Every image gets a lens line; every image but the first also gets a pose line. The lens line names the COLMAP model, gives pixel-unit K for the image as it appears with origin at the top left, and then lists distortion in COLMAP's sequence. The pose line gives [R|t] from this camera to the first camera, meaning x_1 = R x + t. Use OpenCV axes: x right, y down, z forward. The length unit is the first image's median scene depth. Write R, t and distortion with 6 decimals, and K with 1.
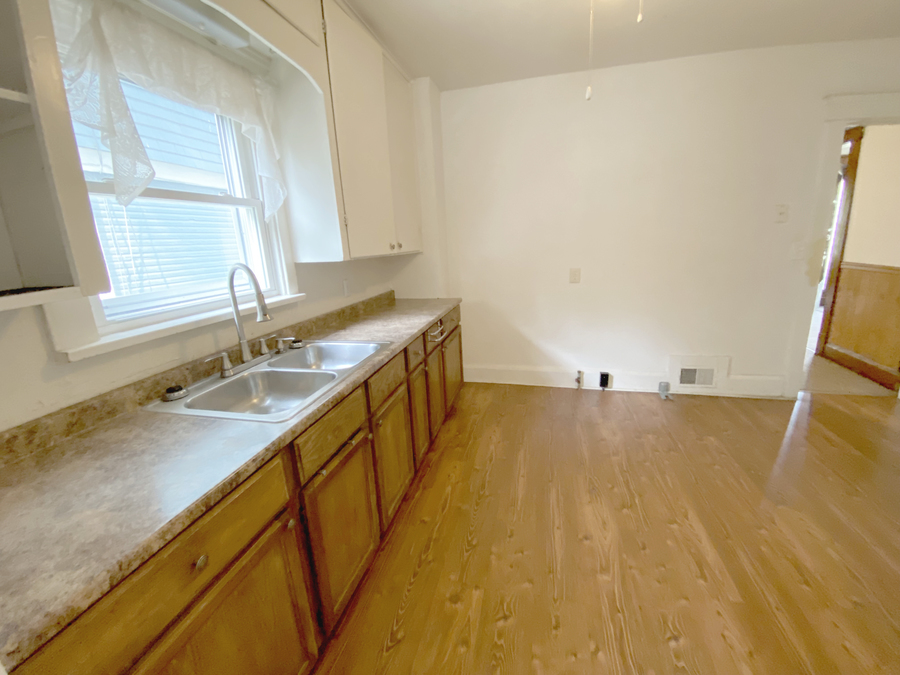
lens RADIAL K [[365.8, 0, 451.7], [0, 365.8, 336.9], [0, 0, 1]] dist [0.030970, -0.024316]
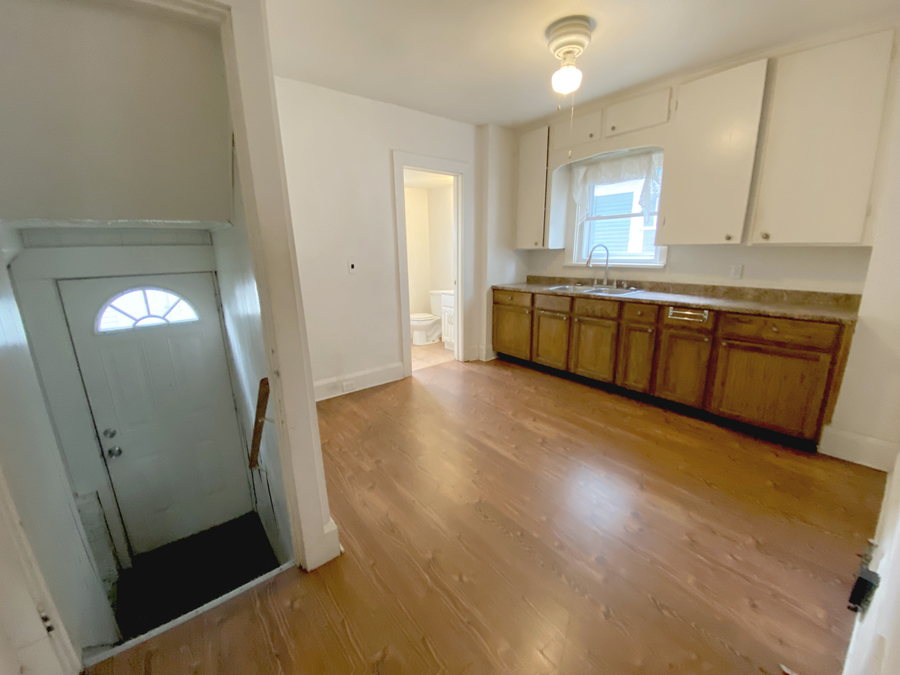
lens RADIAL K [[365.8, 0, 451.7], [0, 365.8, 336.9], [0, 0, 1]] dist [0.030970, -0.024316]
pose [[-0.613354, 0.252133, -0.748483, 1.696560], [-0.145380, 0.895442, 0.420771, -0.439019], [0.776313, 0.366895, -0.512568, 1.372752]]
